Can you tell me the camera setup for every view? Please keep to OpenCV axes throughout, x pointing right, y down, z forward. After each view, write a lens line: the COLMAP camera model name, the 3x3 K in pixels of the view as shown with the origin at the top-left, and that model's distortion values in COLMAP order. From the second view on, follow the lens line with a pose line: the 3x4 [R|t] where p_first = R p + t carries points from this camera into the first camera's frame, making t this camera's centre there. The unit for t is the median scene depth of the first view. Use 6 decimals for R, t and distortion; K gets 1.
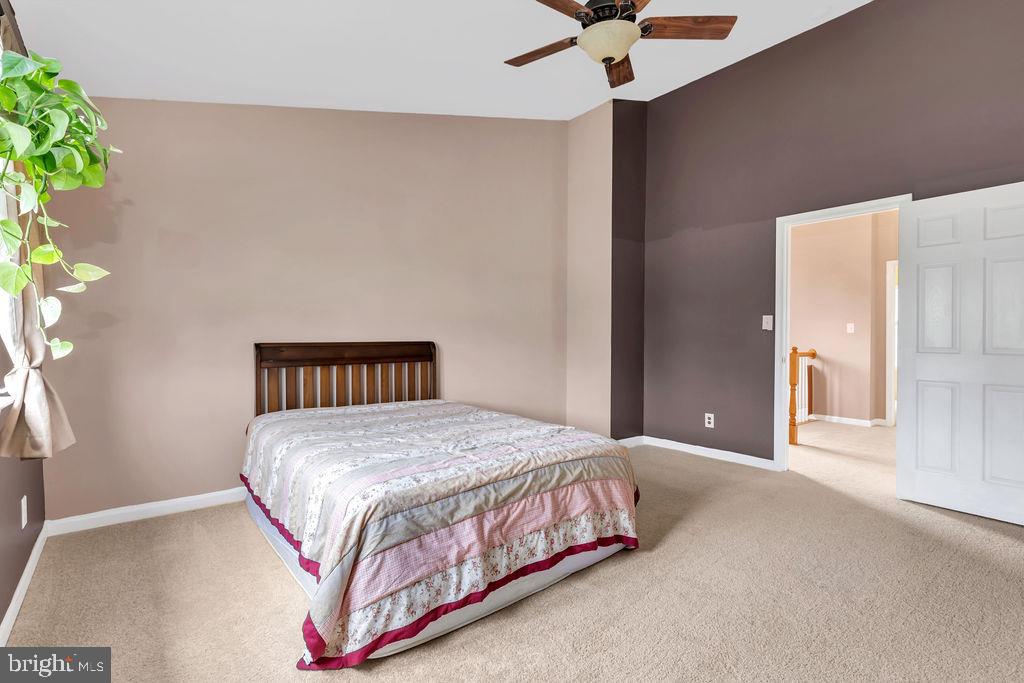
lens RADIAL K [[479.3, 0, 516.1], [0, 479.3, 339.3], [0, 0, 1]] dist [-0.001611, -0.000302]
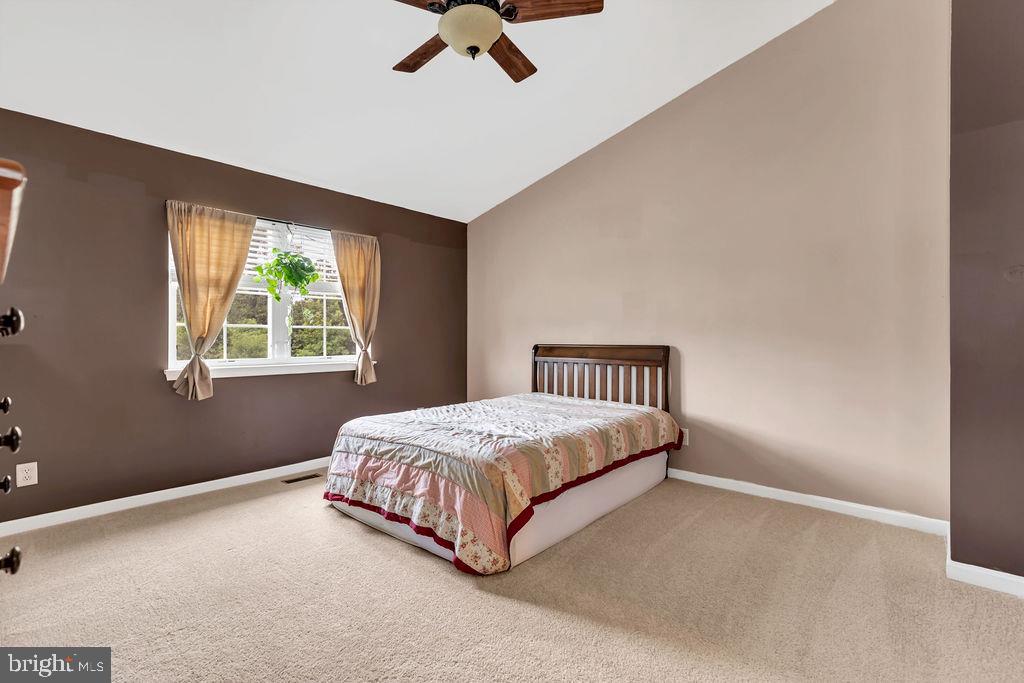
lens RADIAL K [[479.3, 0, 509.8], [0, 479.3, 344.0], [0, 0, 1]] dist [-0.001611, -0.000302]
pose [[0.146646, 0.008942, -0.989149, 0.856065], [-0.008613, 0.999933, 0.007763, -0.002973], [0.989152, 0.007381, 0.146713, 0.700756]]
